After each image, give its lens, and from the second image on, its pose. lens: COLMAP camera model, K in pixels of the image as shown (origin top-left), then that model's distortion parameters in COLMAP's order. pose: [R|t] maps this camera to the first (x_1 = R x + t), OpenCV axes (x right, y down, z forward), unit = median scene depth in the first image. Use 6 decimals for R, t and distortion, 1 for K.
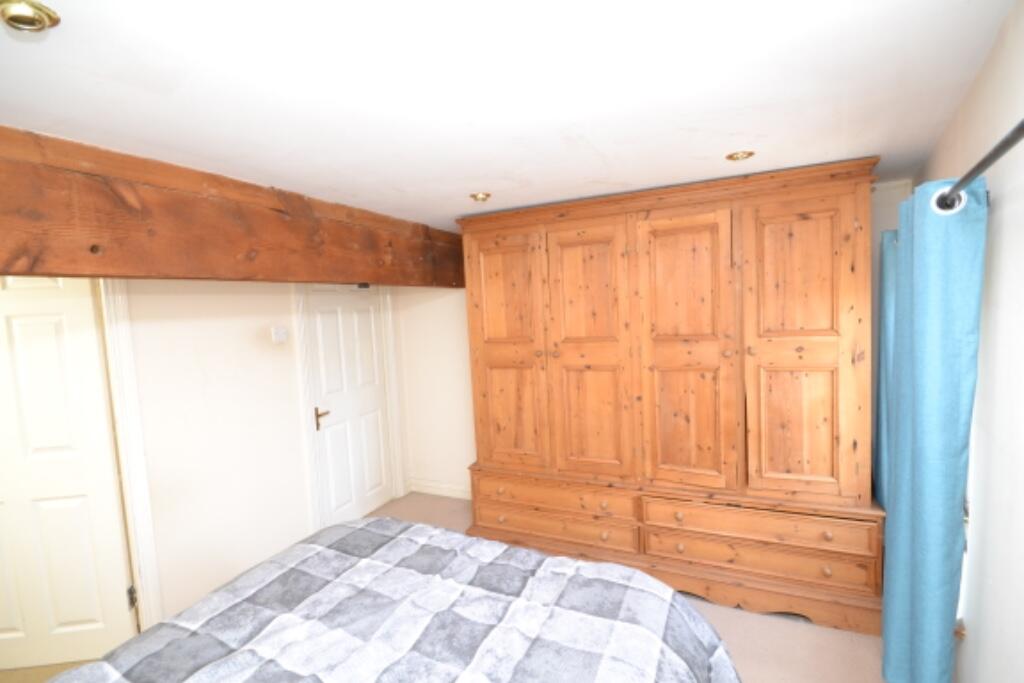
lens RADIAL K [[456.4, 0, 514.2], [0, 456.4, 342.5], [0, 0, 1]] dist [-0.002538, -0.003497]
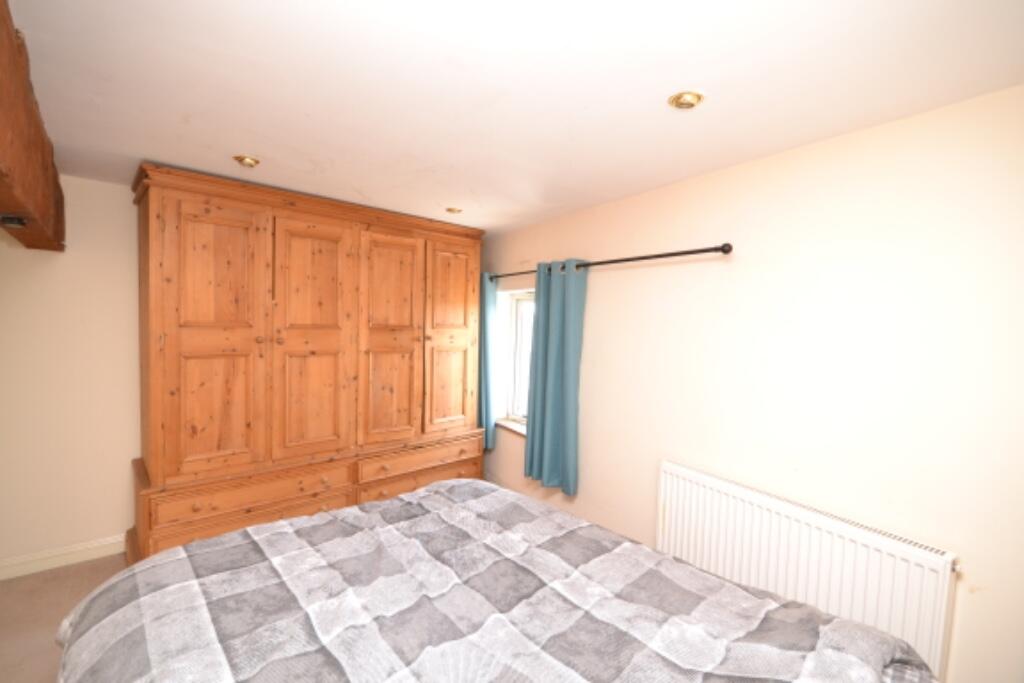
lens RADIAL K [[456.4, 0, 514.0], [0, 456.4, 342.7], [0, 0, 1]] dist [-0.002538, -0.003497]
pose [[0.378509, 0.015587, 0.925466, -0.666730], [0.021230, 0.999449, -0.025516, 0.069844], [-0.925354, 0.029306, 0.377969, 0.169016]]
